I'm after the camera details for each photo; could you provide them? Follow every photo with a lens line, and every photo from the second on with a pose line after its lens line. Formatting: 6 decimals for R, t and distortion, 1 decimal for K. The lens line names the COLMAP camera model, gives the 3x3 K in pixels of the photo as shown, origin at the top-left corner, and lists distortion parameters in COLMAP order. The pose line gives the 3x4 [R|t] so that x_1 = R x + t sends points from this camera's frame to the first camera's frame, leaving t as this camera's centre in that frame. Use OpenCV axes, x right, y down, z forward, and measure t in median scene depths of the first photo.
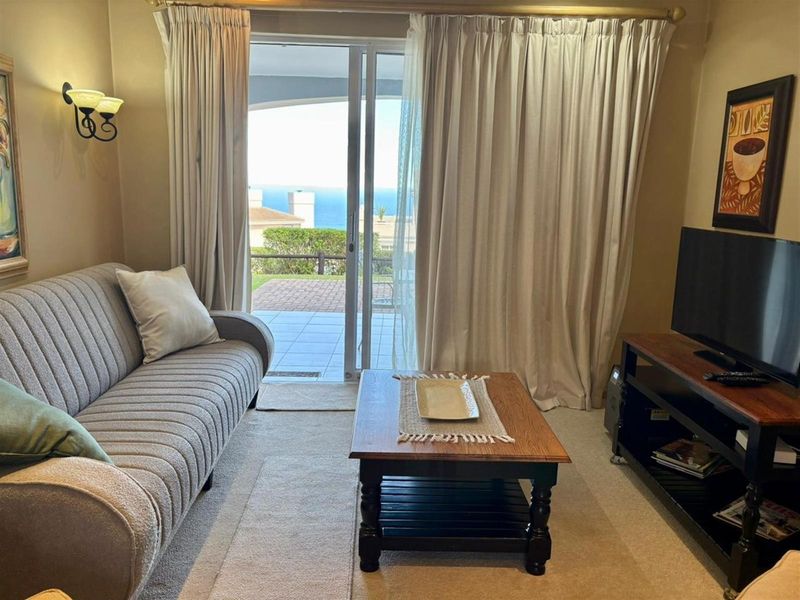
lens RADIAL K [[611.8, 0, 399.5], [0, 611.8, 296.8], [0, 0, 1]] dist [0.048661, -0.026681]
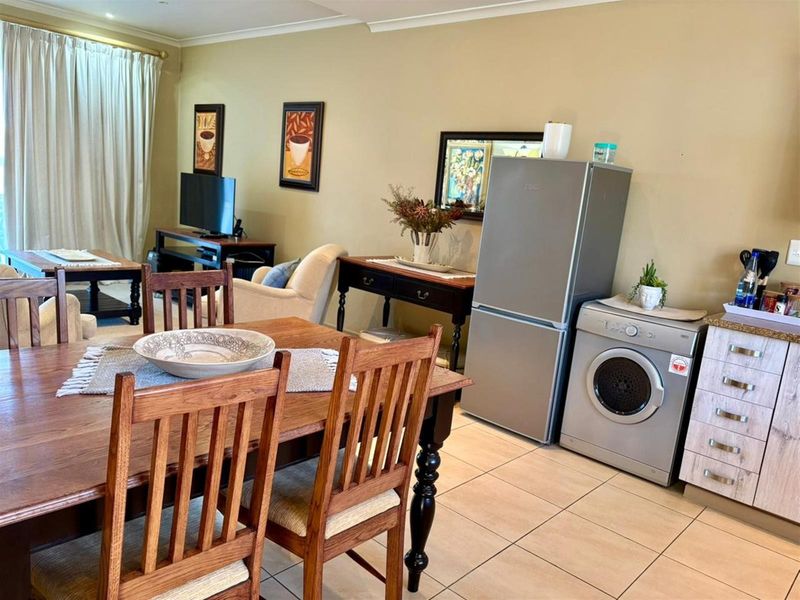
lens RADIAL K [[611.8, 0, 396.3], [0, 611.8, 300.0], [0, 0, 1]] dist [0.048661, -0.026681]
pose [[0.694092, -0.089030, 0.714360, -0.430106], [0.051944, 0.995930, 0.073652, 0.154206], [-0.718010, -0.014015, 0.695892, -0.741397]]
